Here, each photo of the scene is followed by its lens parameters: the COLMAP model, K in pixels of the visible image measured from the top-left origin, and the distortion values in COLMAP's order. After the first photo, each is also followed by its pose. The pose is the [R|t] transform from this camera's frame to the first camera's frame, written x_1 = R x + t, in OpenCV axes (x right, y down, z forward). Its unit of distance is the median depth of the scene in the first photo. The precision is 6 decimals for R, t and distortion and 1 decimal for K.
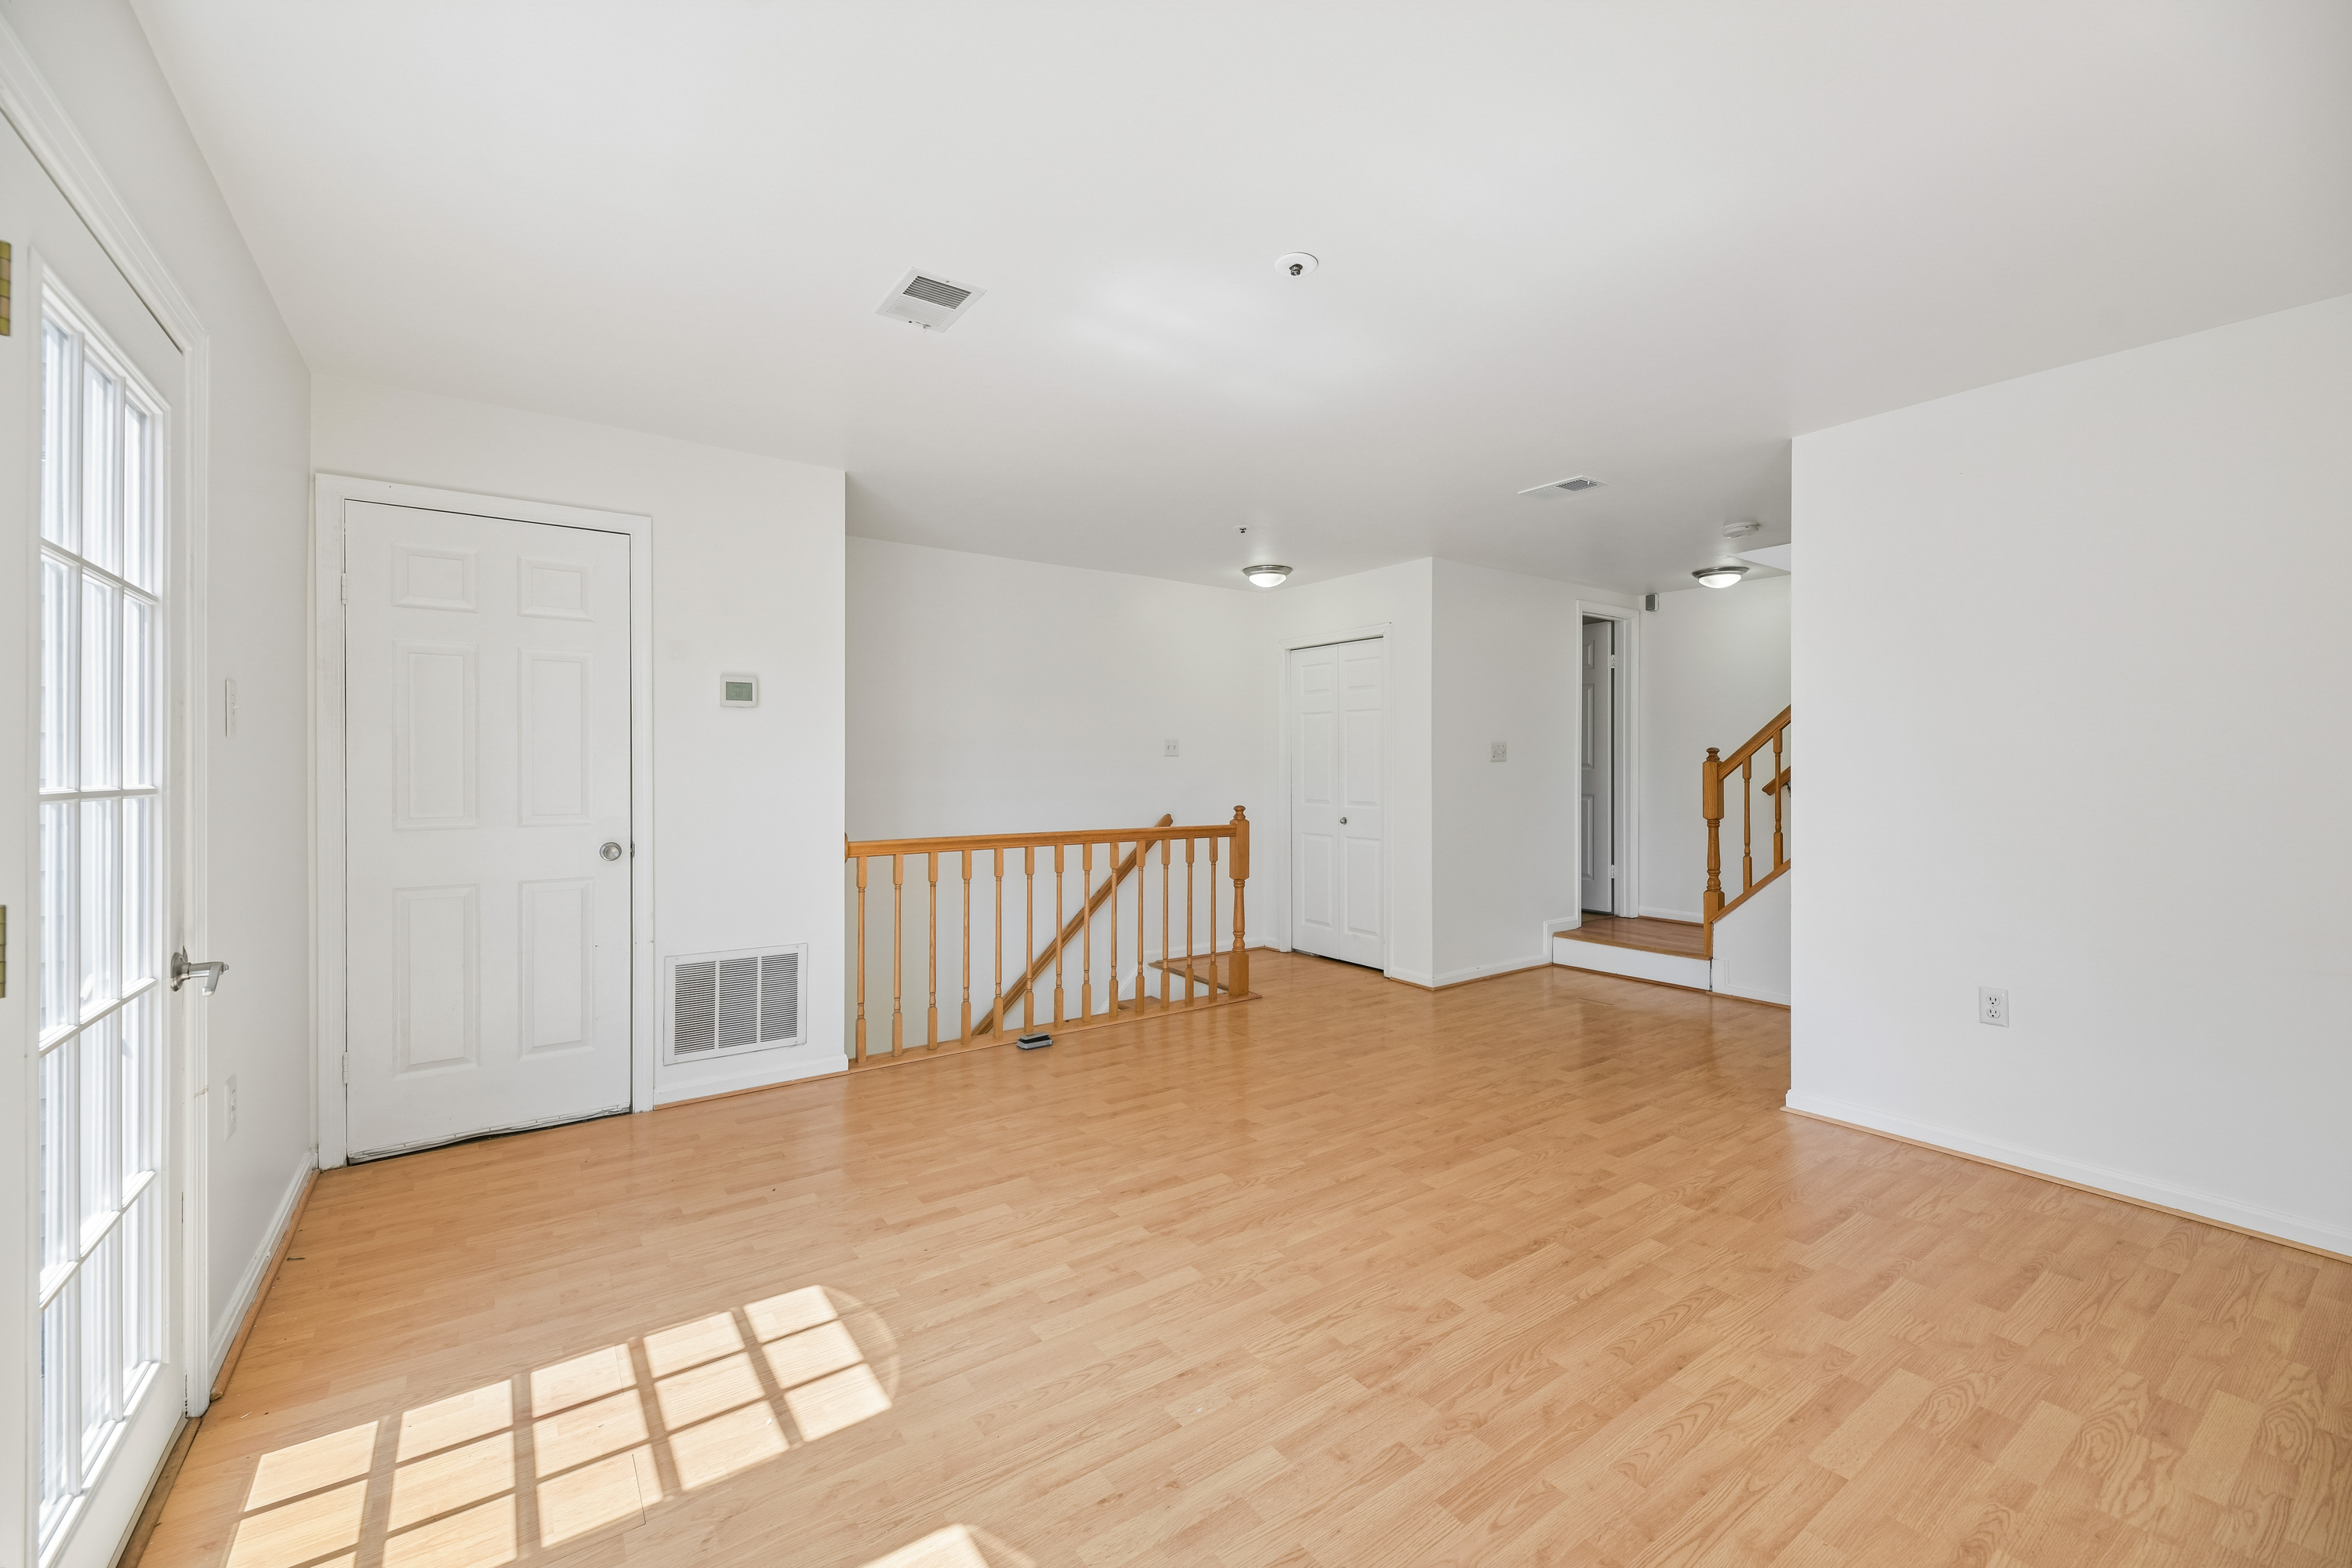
lens RADIAL K [[940.5, 0, 1172.8], [0, 940.5, 766.5], [0, 0, 1]] dist [0.008399, -0.003613]
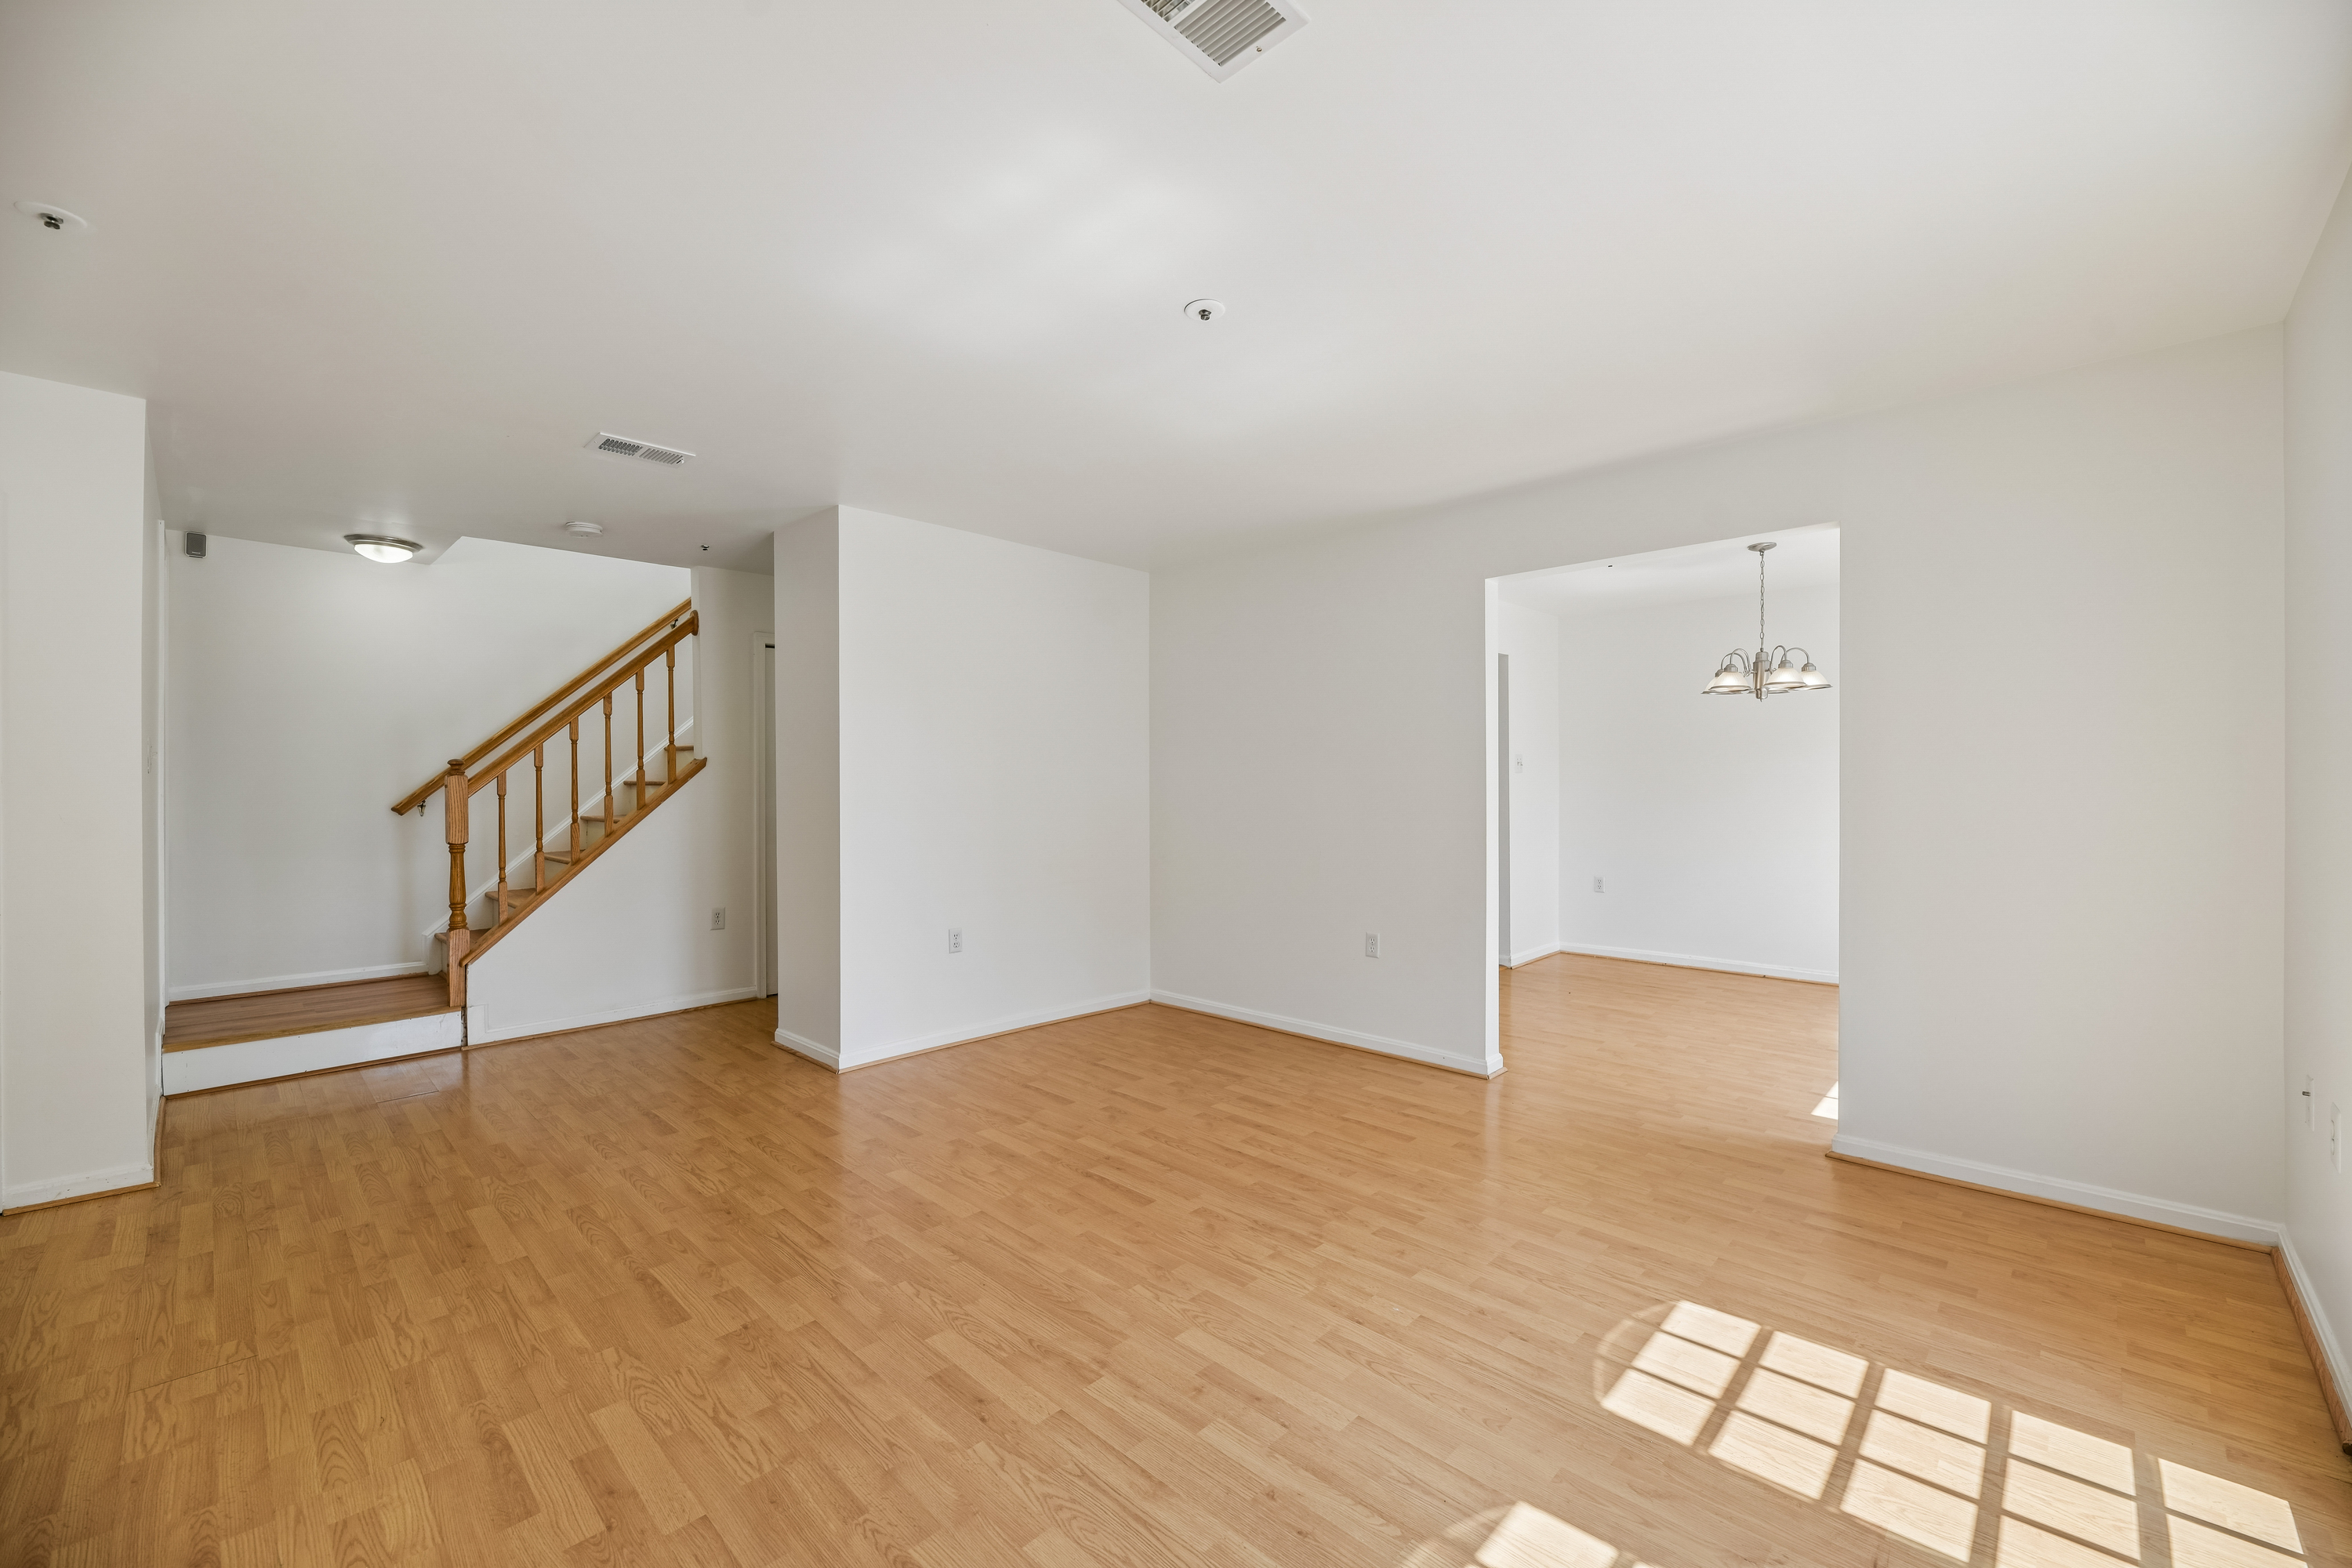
lens RADIAL K [[940.5, 0, 1194.6], [0, 940.5, 781.5], [0, 0, 1]] dist [0.008399, -0.003613]
pose [[-0.182161, -0.003203, 0.983263, -0.848585], [0.000884, 0.999994, 0.003421, -0.005405], [-0.983268, 0.001492, -0.182157, 1.116161]]
